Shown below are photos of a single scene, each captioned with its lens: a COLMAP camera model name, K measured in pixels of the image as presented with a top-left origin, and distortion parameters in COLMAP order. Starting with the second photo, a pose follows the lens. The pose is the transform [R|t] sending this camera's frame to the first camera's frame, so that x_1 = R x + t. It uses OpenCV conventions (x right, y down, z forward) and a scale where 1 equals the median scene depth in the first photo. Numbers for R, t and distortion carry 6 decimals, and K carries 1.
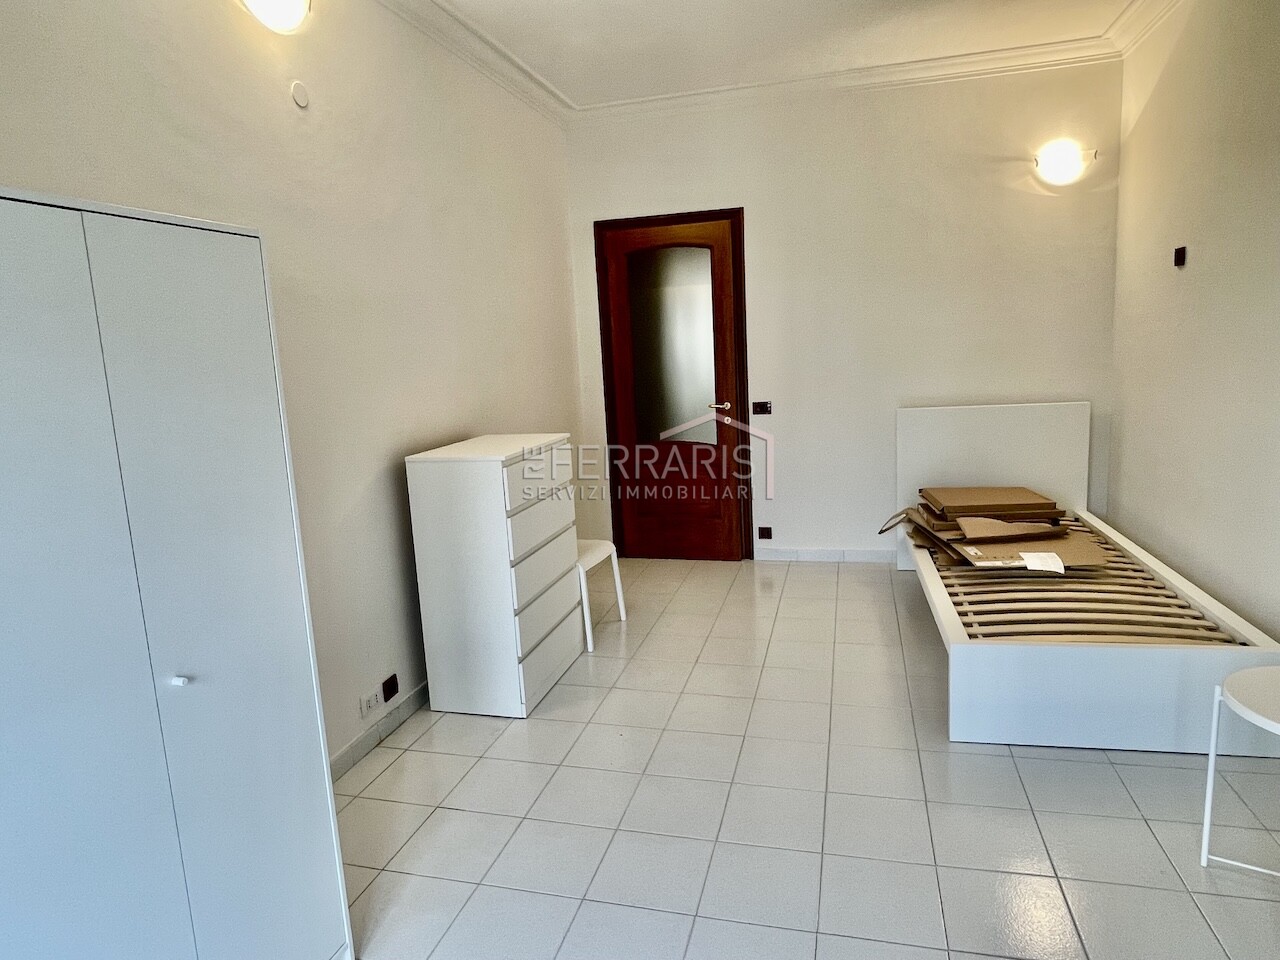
lens RADIAL K [[746.6, 0, 641.3], [0, 746.6, 480.5], [0, 0, 1]] dist [-0.011296, -0.006604]
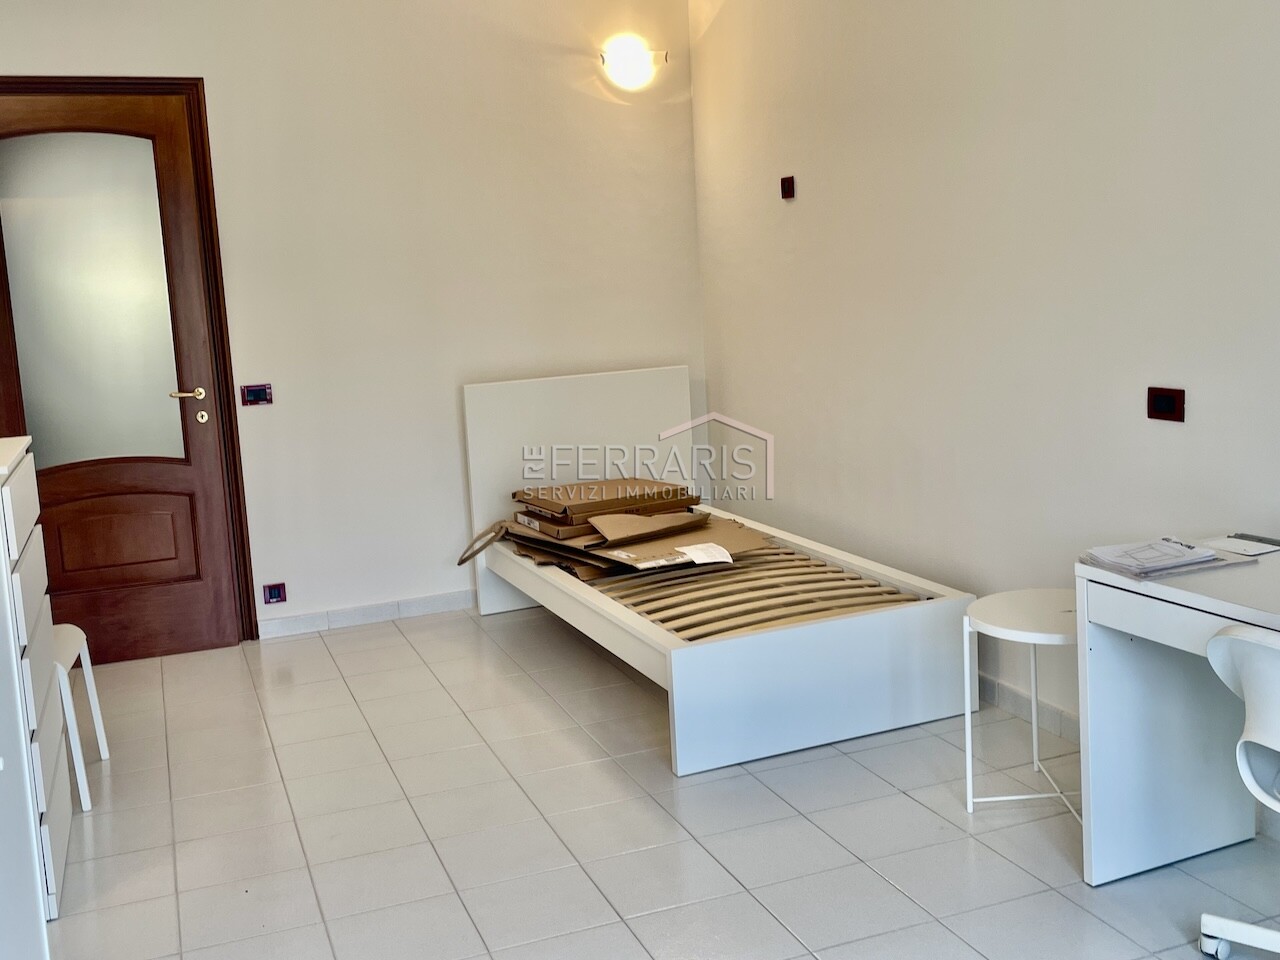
lens RADIAL K [[1266.7, 0, 630.9], [0, 1266.7, 471.1], [0, 0, 1]] dist [0.030389, 0.000000]
pose [[0.813145, -0.079097, 0.576662, -0.247642], [0.113722, 0.993220, -0.024125, 0.034827], [-0.570844, 0.085196, 0.816627, -0.066710]]
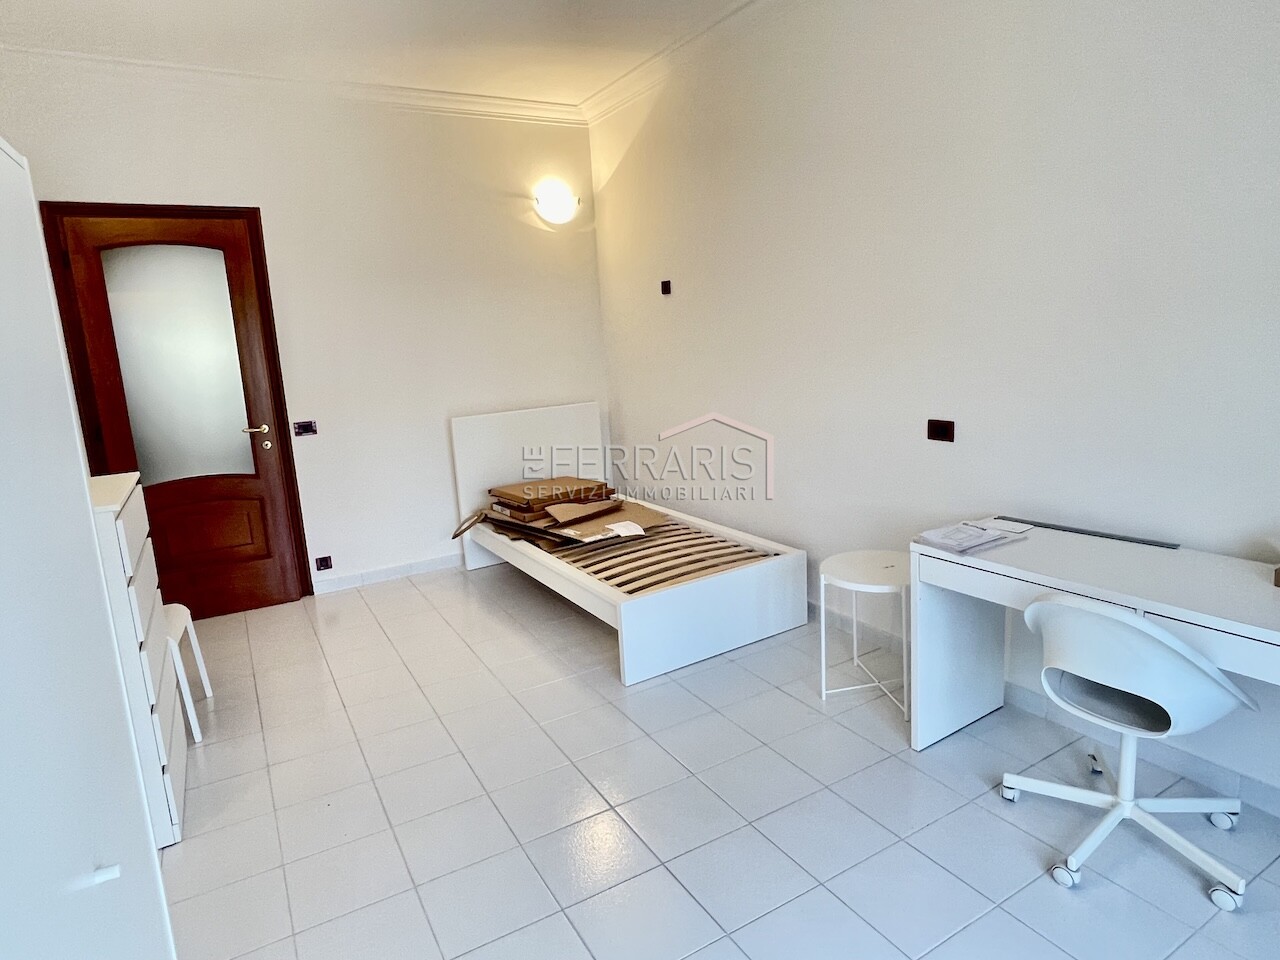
lens RADIAL K [[746.6, 0, 653.0], [0, 746.6, 475.7], [0, 0, 1]] dist [-0.011296, -0.006604]
pose [[0.704365, -0.119989, 0.699623, -0.220774], [0.143633, 0.989314, 0.025066, -0.001718], [-0.695154, 0.082833, 0.714072, 0.066819]]
